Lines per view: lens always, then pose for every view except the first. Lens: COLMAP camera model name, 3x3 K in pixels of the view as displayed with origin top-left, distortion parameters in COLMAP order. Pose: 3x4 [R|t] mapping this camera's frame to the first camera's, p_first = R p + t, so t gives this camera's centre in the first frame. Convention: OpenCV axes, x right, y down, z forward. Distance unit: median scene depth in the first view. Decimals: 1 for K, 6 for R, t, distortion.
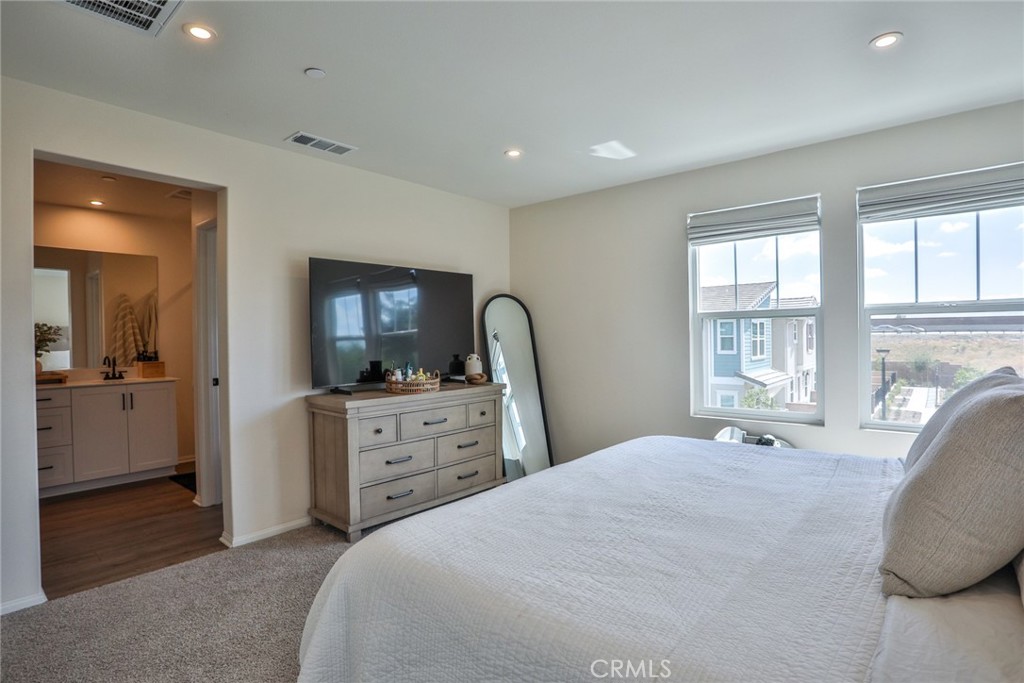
lens RADIAL K [[522.8, 0, 514.9], [0, 522.8, 341.6], [0, 0, 1]] dist [-0.037951, 0.000786]
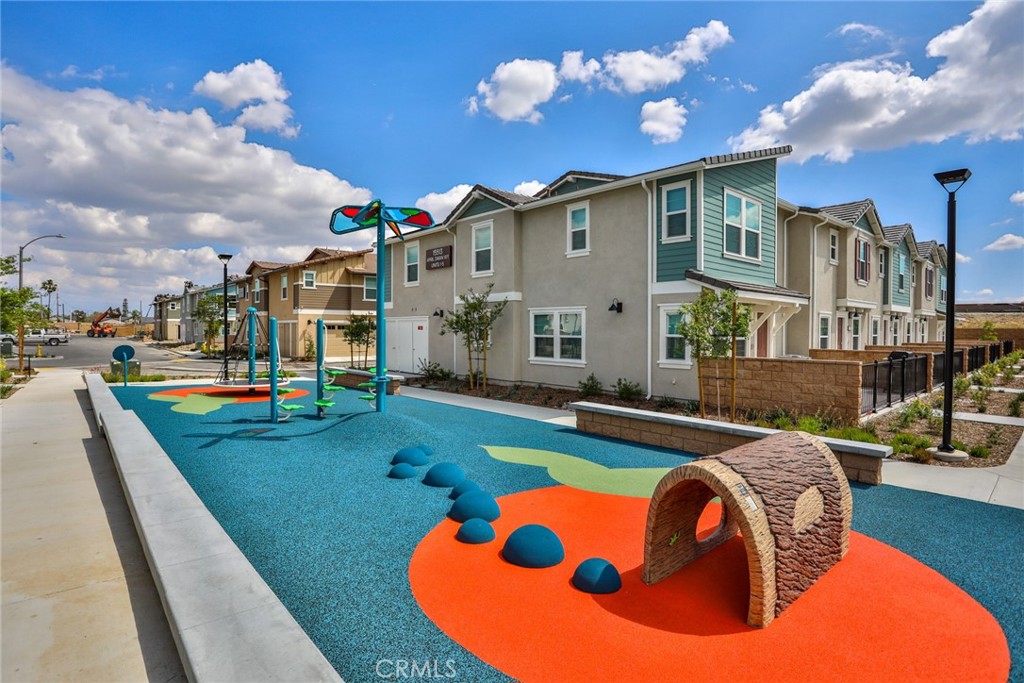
lens RADIAL K [[522.8, 0, 507.6], [0, 522.8, 337.7], [0, 0, 1]] dist [-0.037951, 0.000786]
pose [[0.987193, 0.020529, -0.158202, 0.312345], [-0.020608, 0.999787, 0.001146, 0.135564], [0.158191, 0.002129, 0.987406, 0.379948]]
